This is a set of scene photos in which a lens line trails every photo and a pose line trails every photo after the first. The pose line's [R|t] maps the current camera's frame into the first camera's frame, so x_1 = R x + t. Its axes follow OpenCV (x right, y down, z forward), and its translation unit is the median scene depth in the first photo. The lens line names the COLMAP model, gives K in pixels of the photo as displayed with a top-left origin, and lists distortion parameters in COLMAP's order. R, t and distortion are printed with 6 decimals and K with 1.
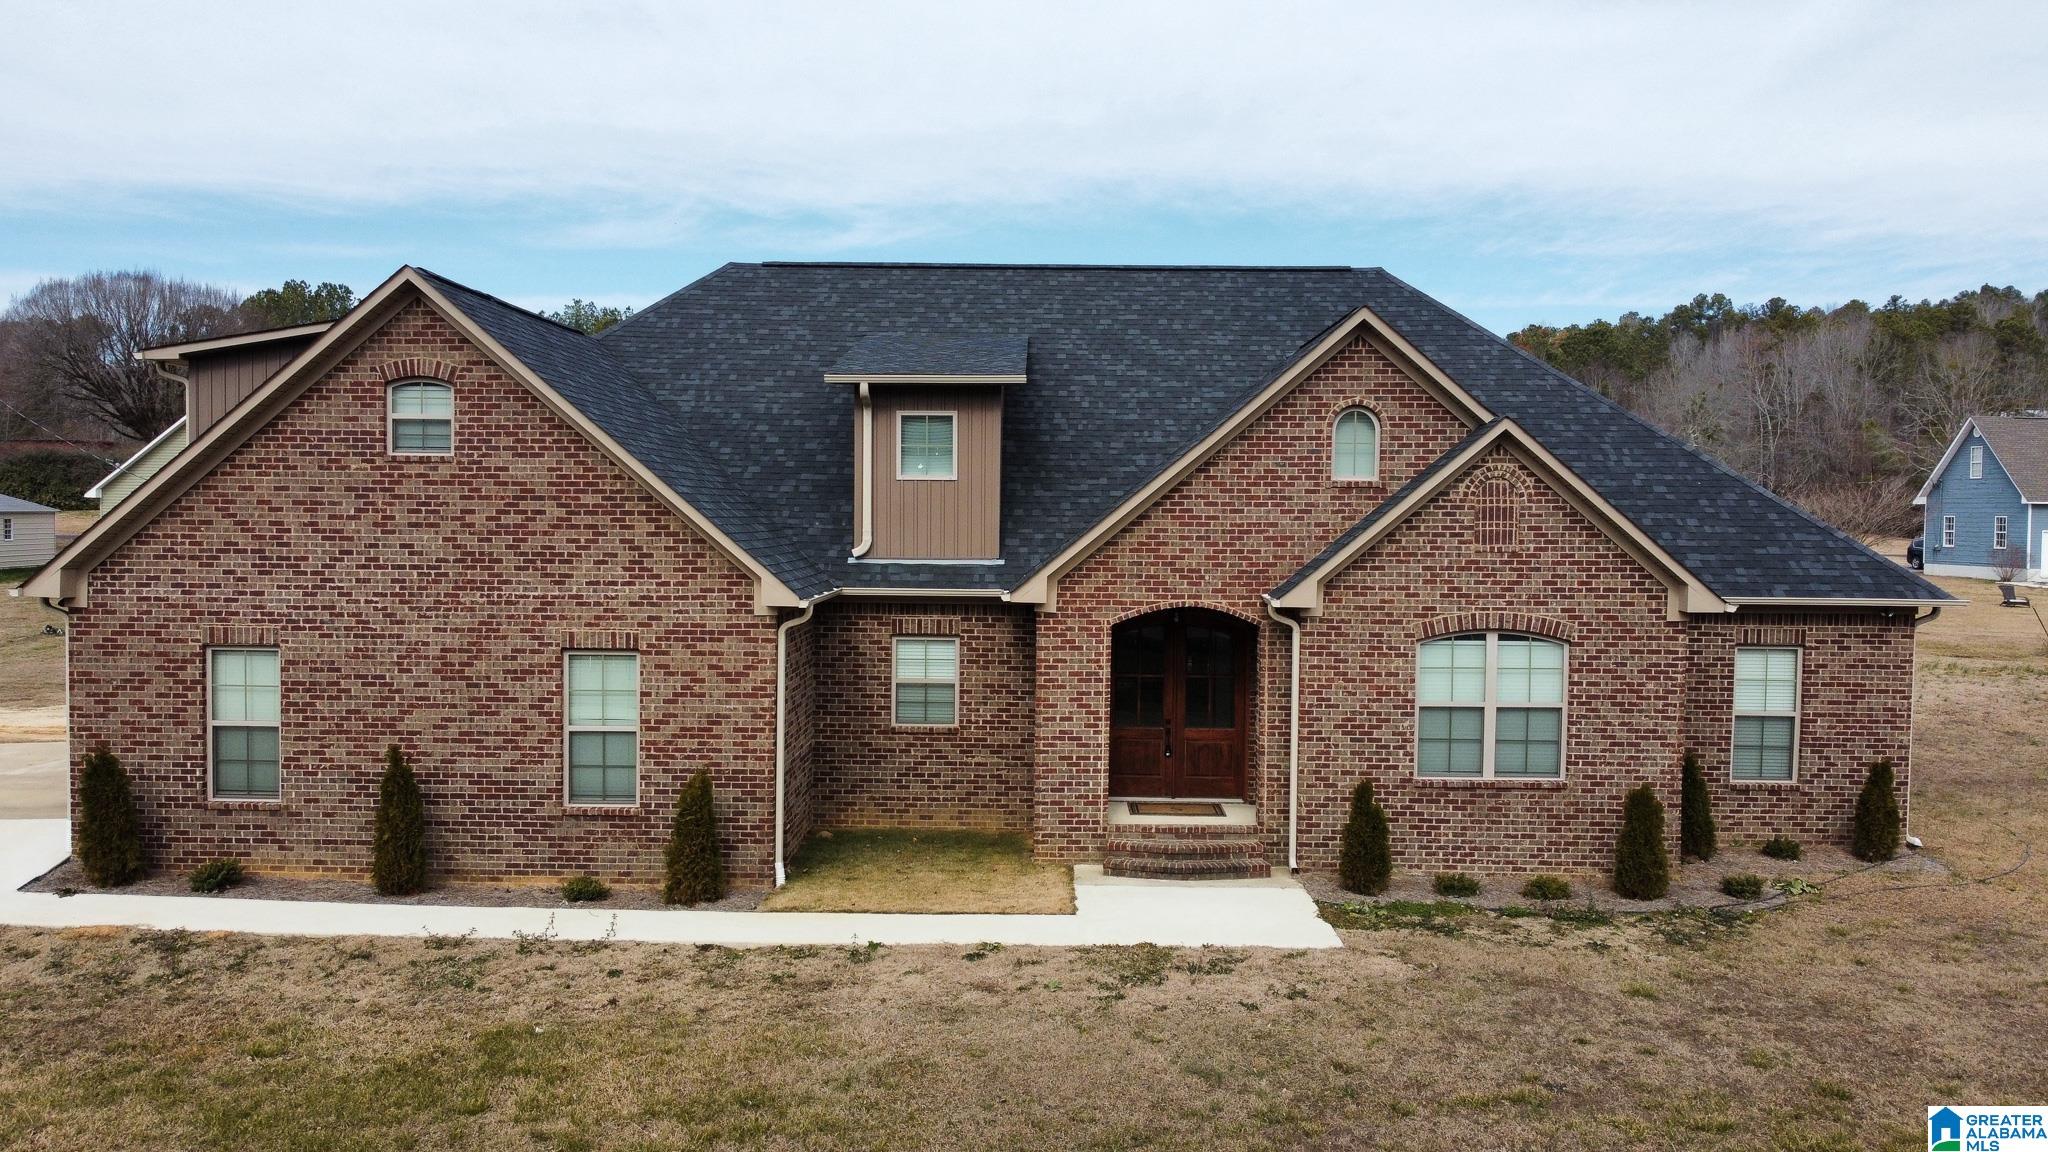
lens RADIAL K [[1557.0, 0, 1024.0], [0, 1557.0, 576.0], [0, 0, 1]] dist [0.002028, -0.004994]
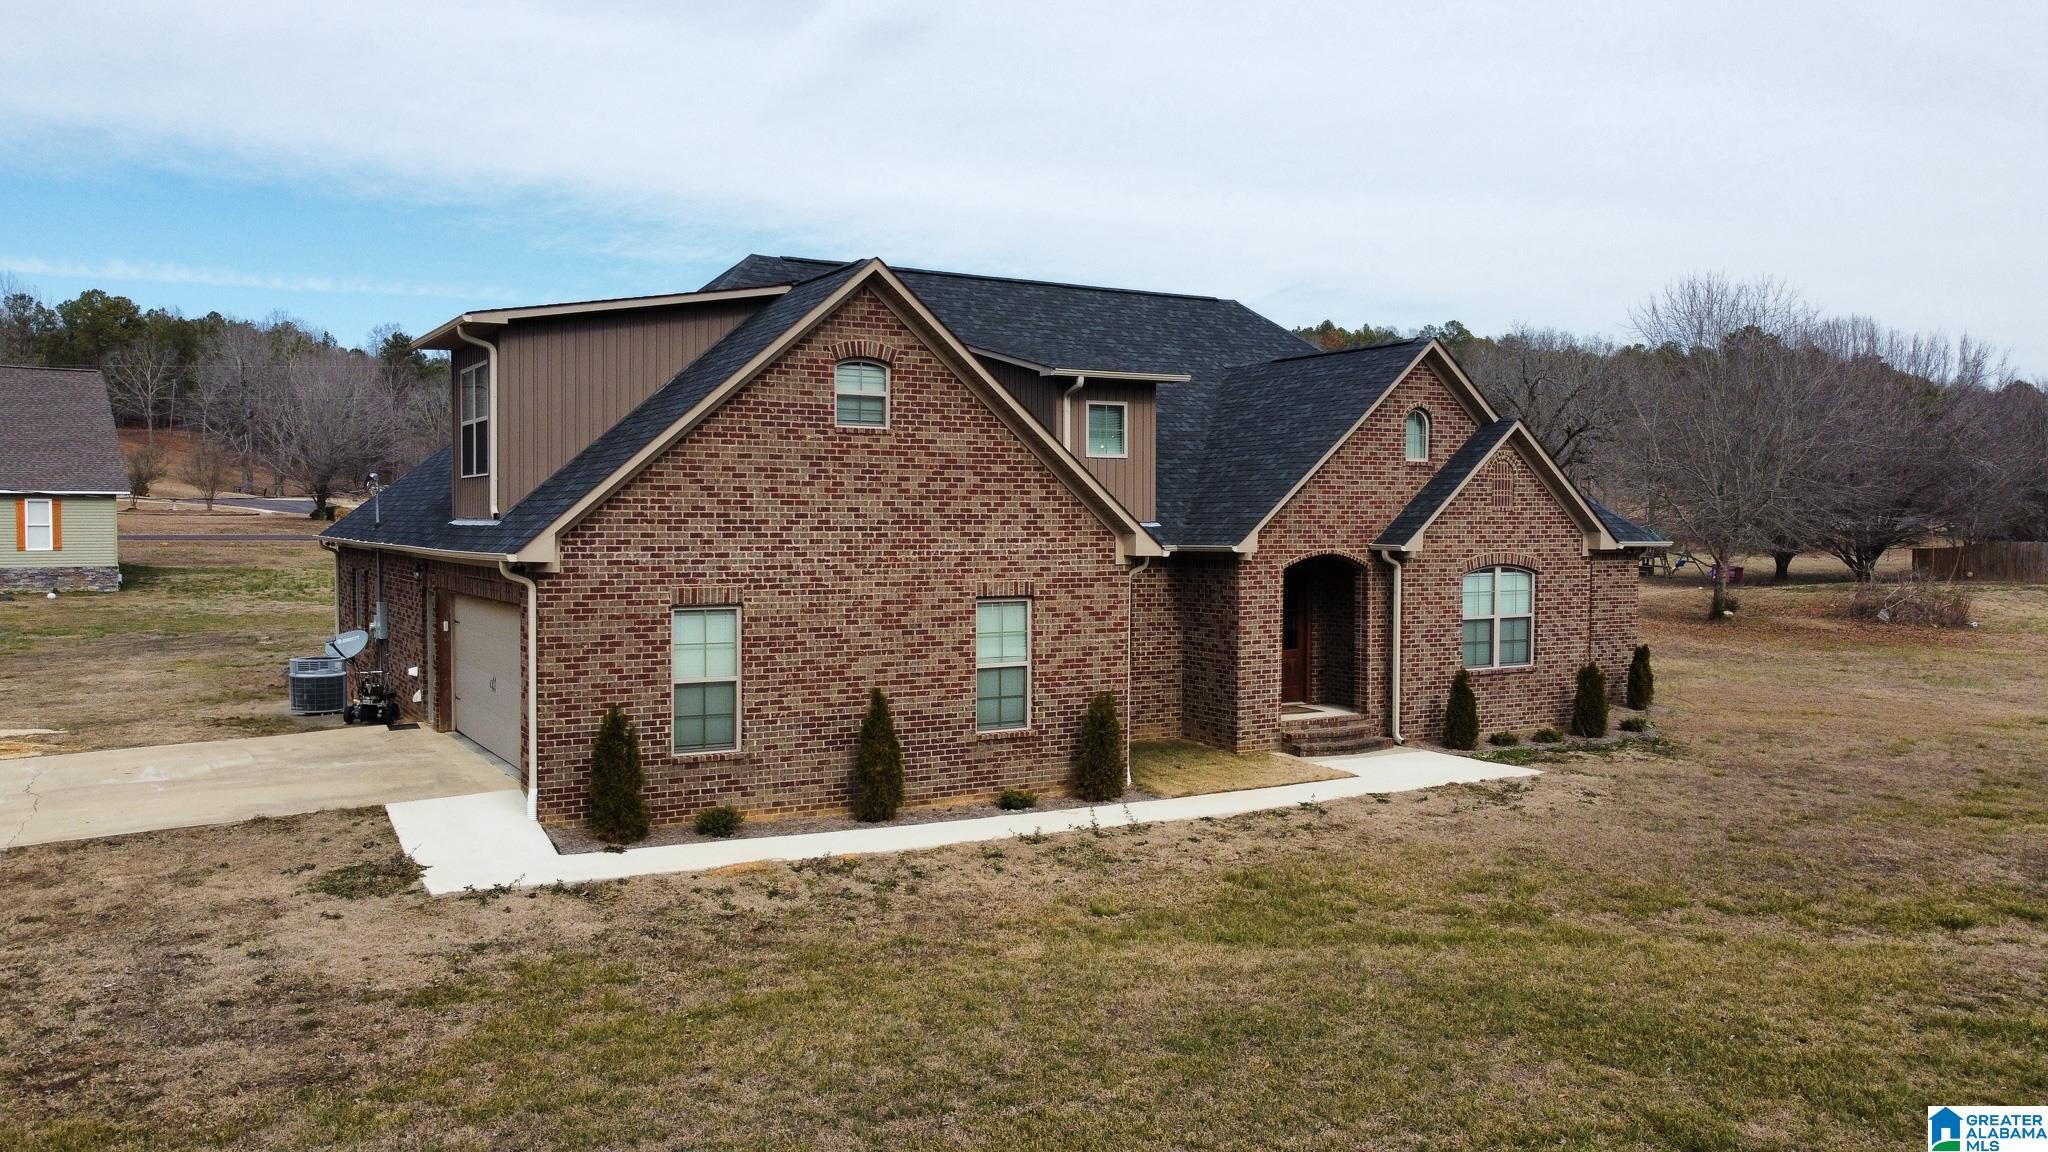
lens RADIAL K [[1557.0, 0, 1024.0], [0, 1557.0, 576.0], [0, 0, 1]] dist [0.002028, -0.004994]
pose [[0.851810, -0.026964, 0.523157, -0.867103], [0.026905, 0.999608, 0.007714, 0.022581], [-0.523160, 0.007505, 0.852202, -0.007359]]
